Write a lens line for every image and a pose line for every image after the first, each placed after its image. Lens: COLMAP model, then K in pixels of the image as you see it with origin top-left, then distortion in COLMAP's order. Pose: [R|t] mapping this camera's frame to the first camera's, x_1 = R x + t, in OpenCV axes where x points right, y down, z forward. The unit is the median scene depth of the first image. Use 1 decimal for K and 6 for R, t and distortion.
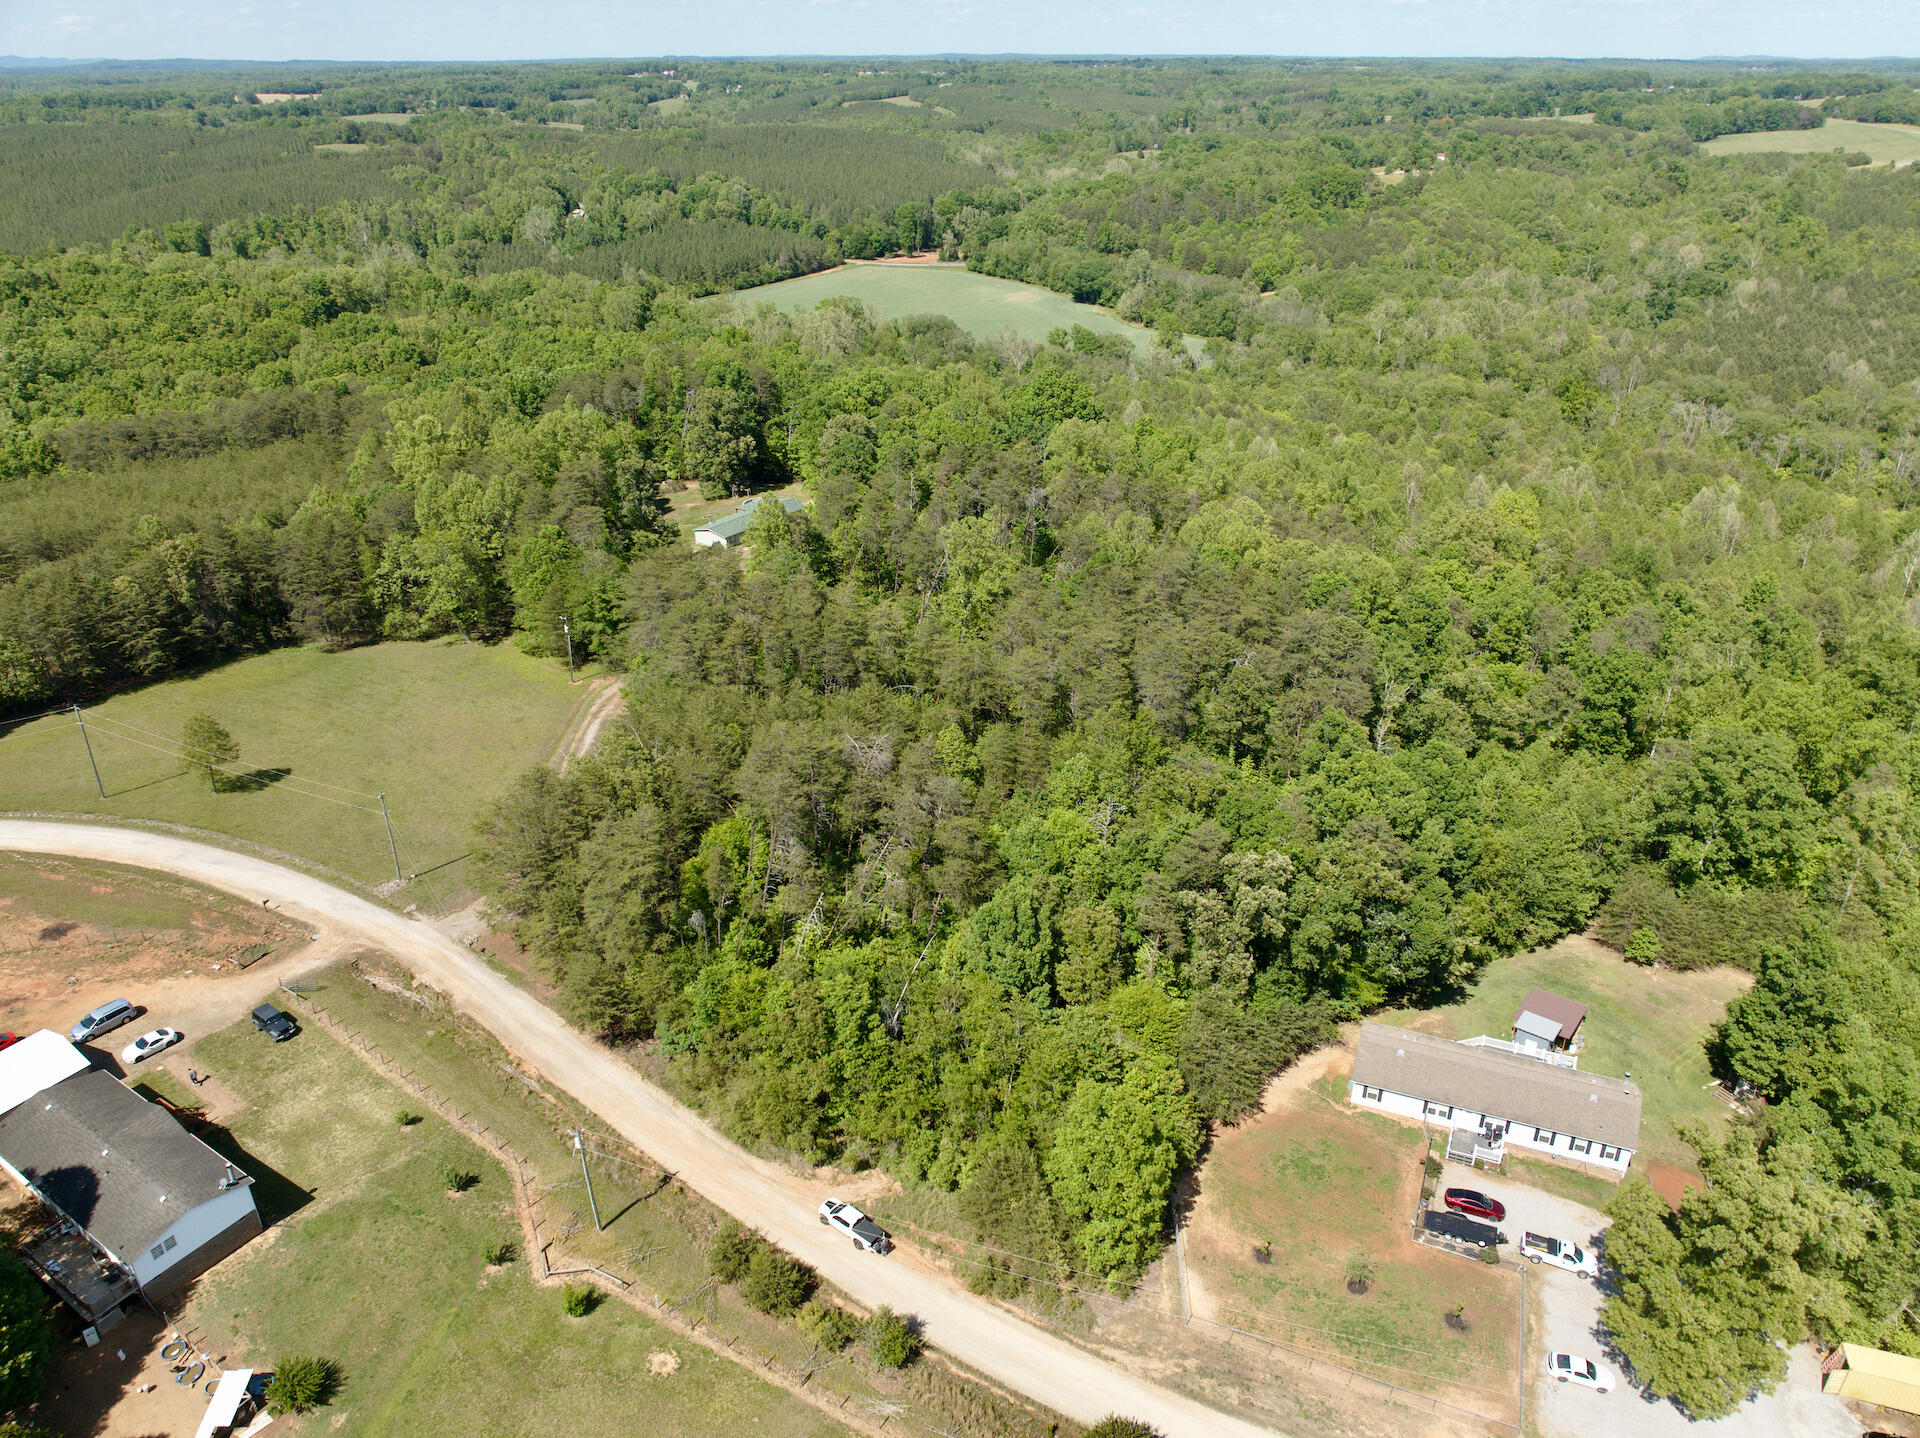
lens RADIAL K [[1364.7, 0, 960.0], [0, 1364.7, 719.0], [0, 0, 1]] dist [-0.052777, 0.023162]
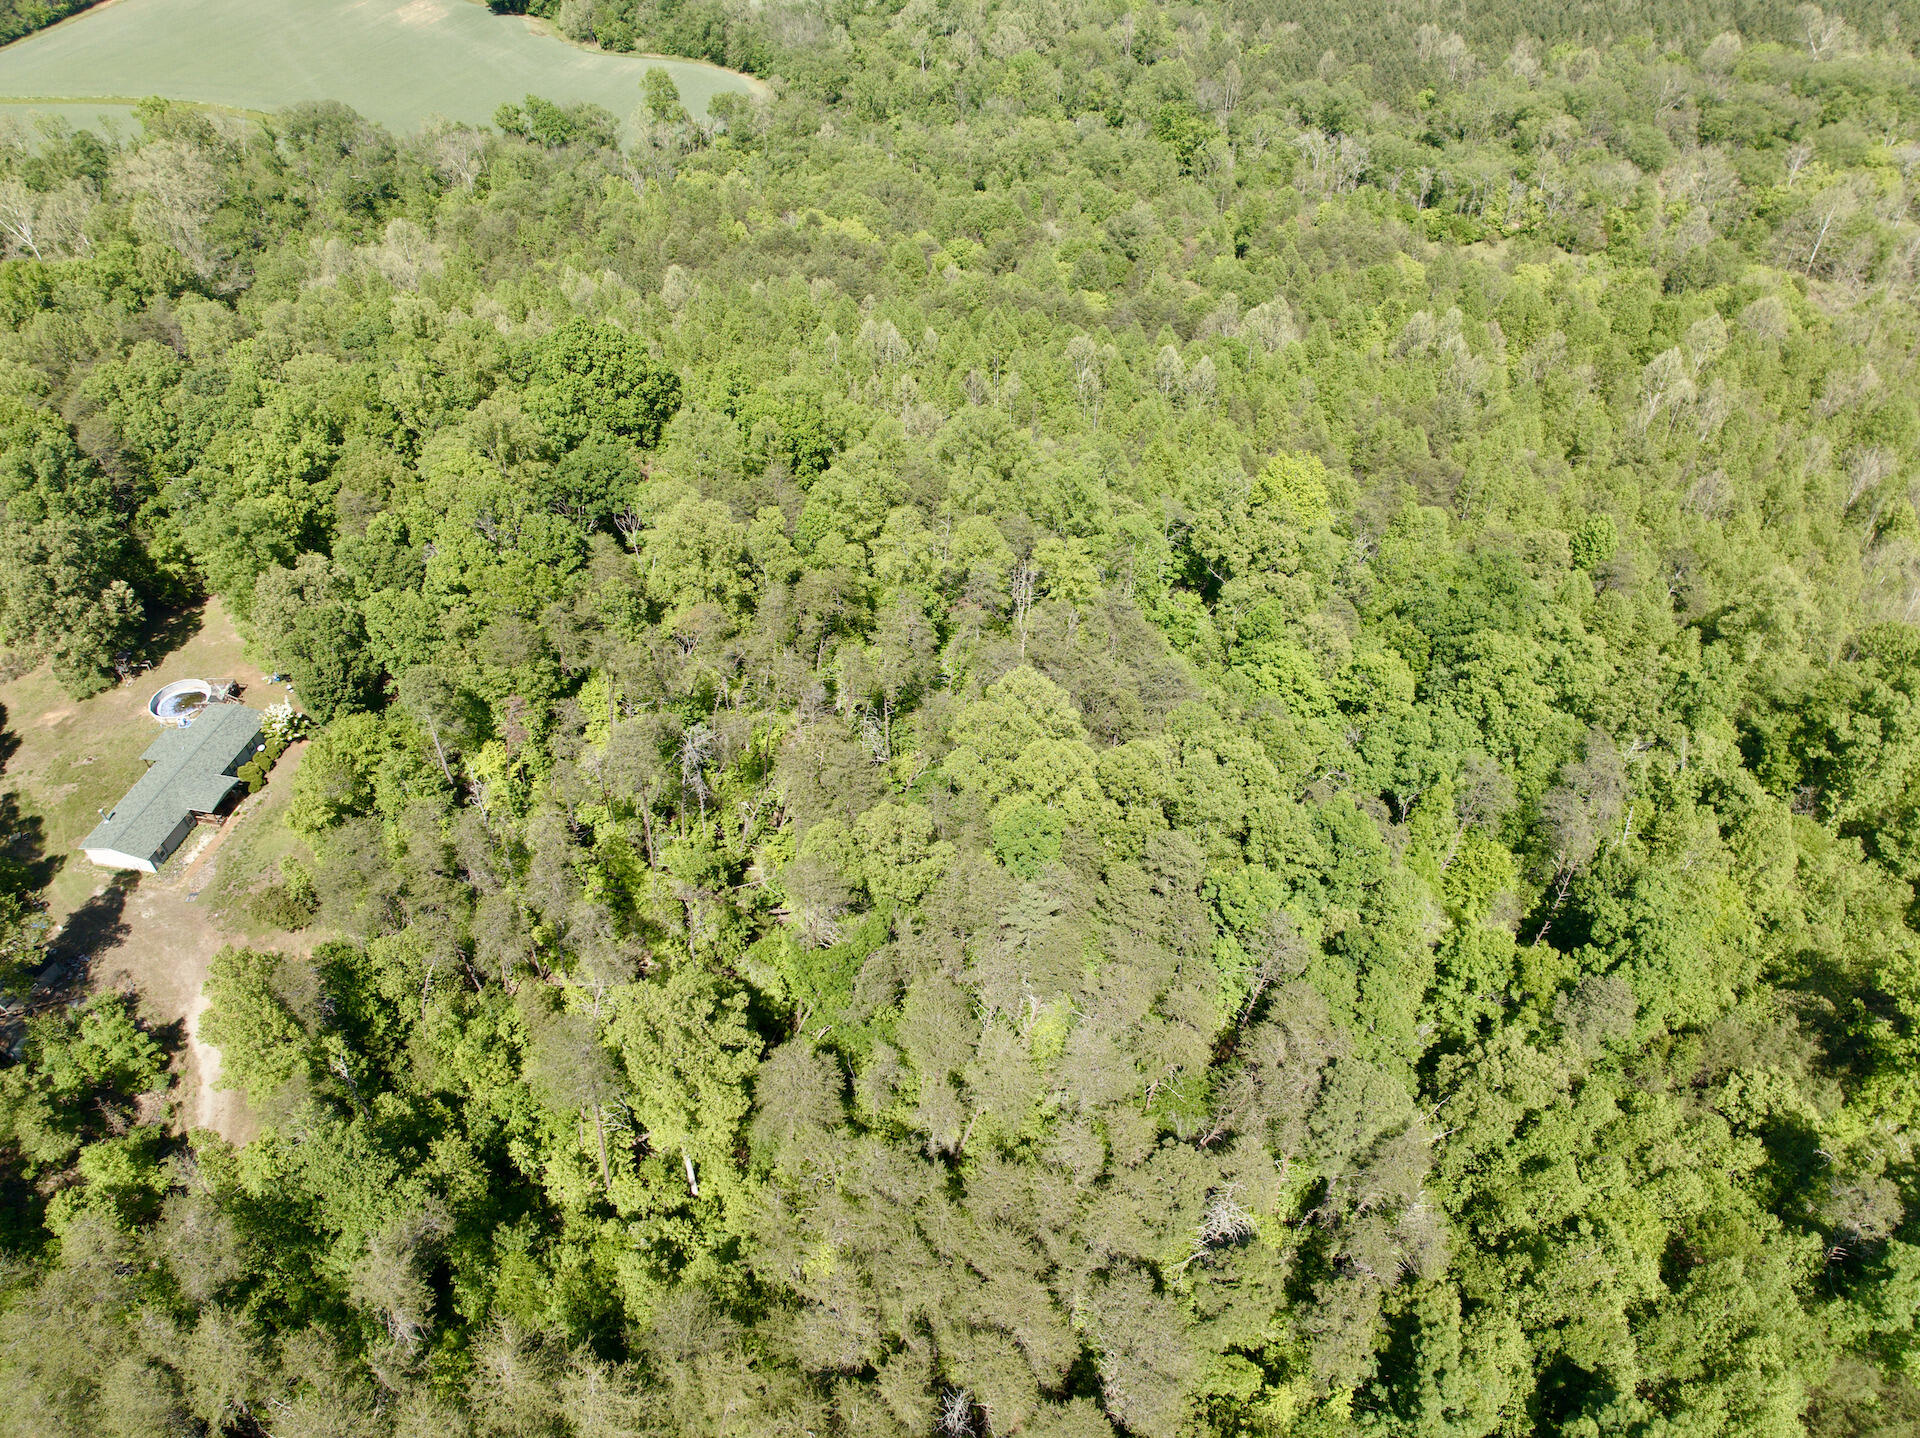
lens RADIAL K [[1356.8, 0, 961.0], [0, 1356.8, 709.9], [0, 0, 1]] dist [-0.076665, 0.052678]
pose [[0.915753, -0.276395, 0.291551, -0.002067], [0.187701, 0.936000, 0.297778, -0.199715], [-0.355196, -0.217967, 0.909025, 0.258380]]
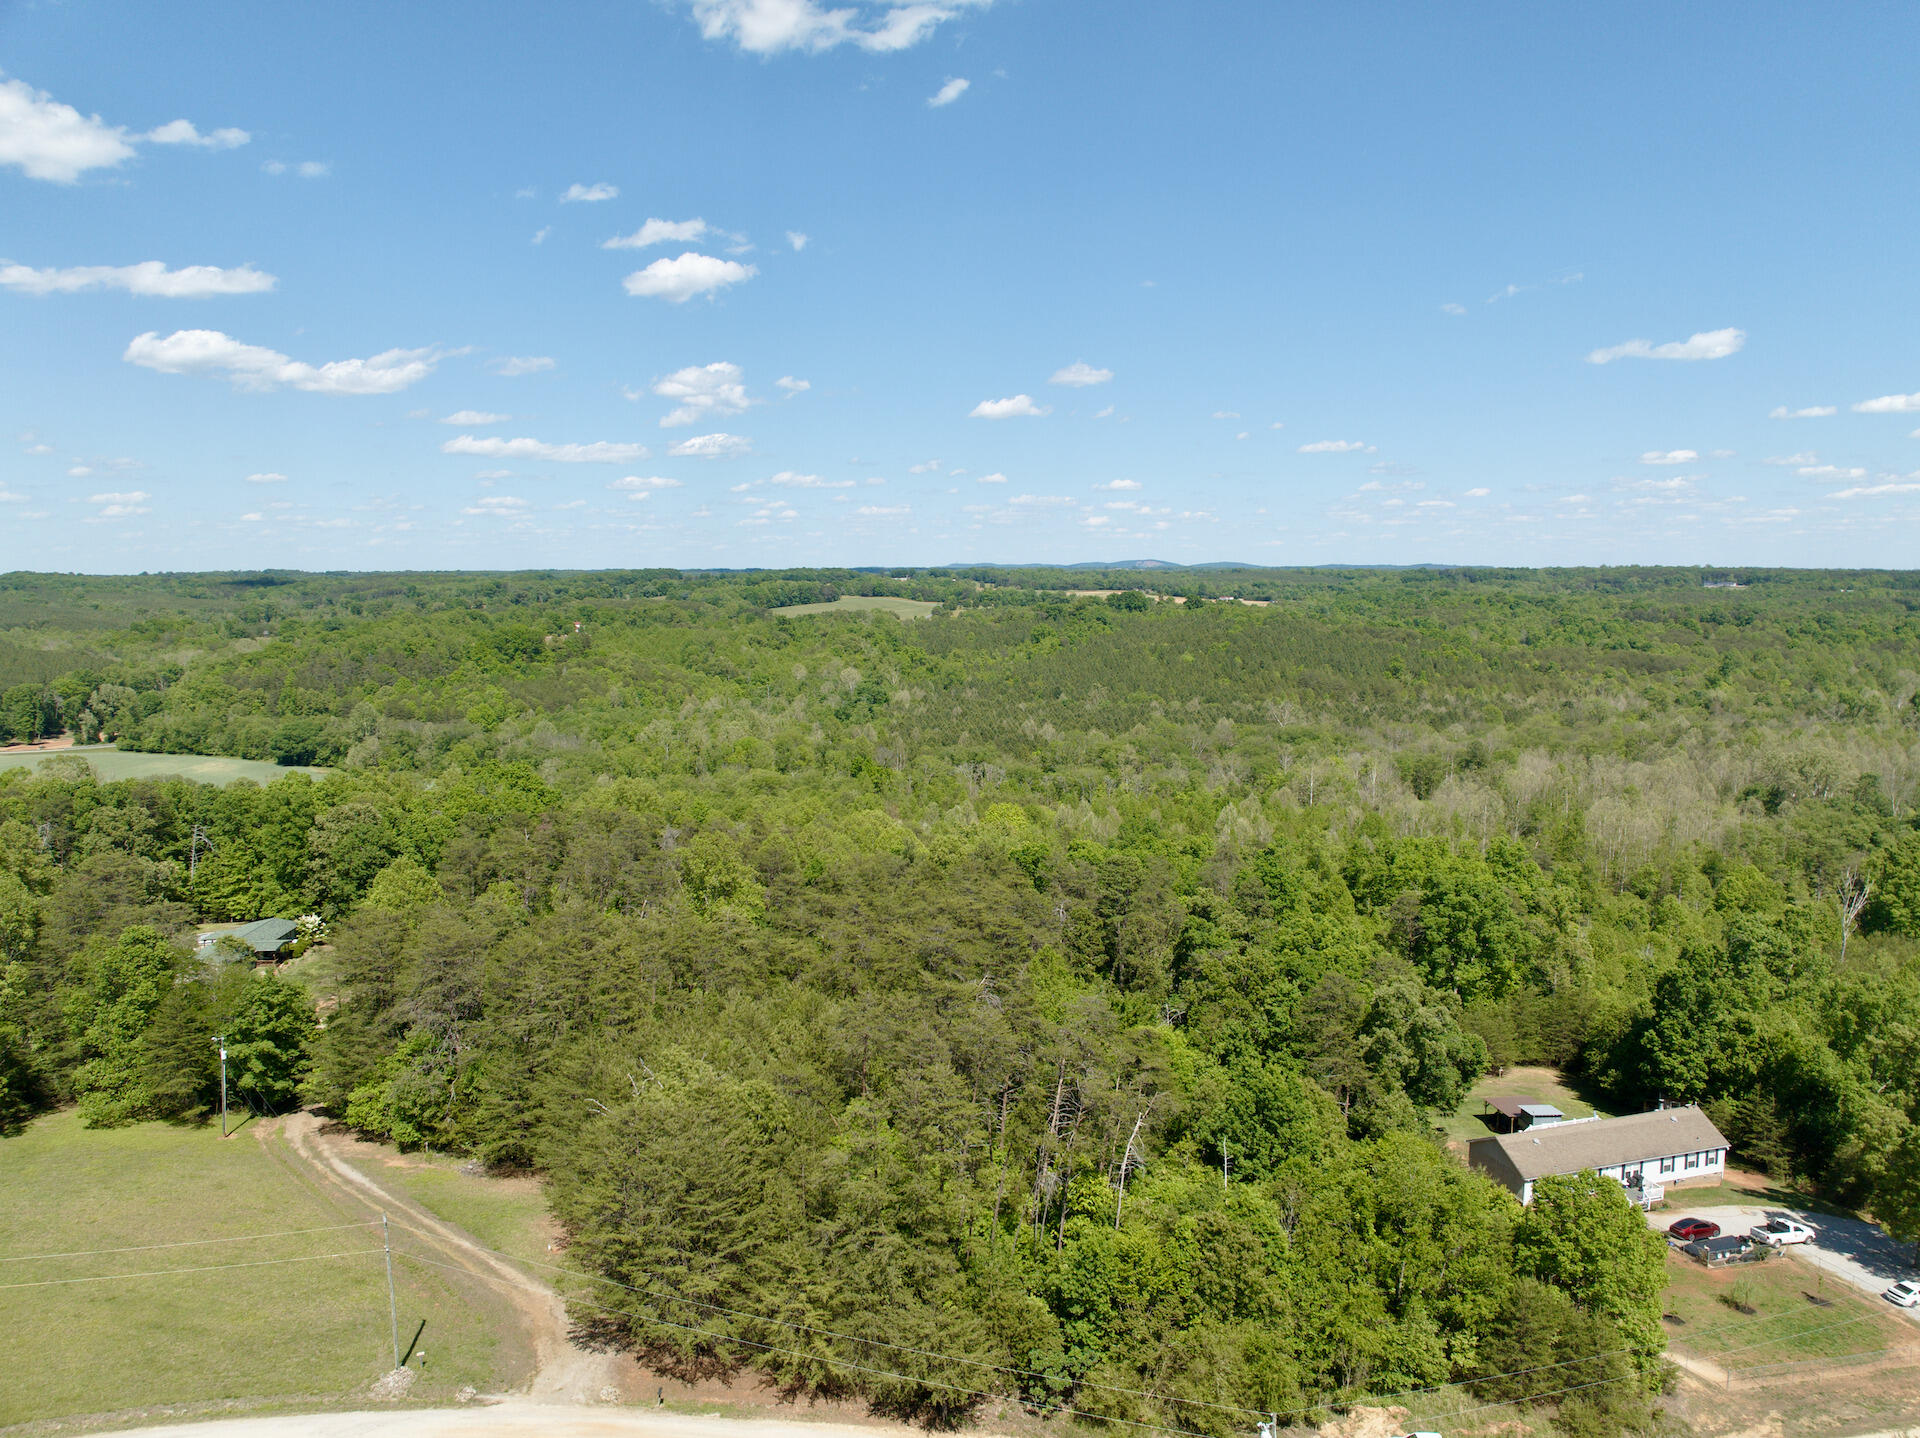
lens RADIAL K [[1364.7, 0, 960.0], [0, 1364.7, 719.0], [0, 0, 1]] dist [-0.052777, 0.023162]
pose [[0.779866, -0.066307, 0.622424, -0.210618], [0.278354, 0.927380, -0.249970, 0.025641], [-0.560649, 0.368197, 0.741690, 0.114488]]
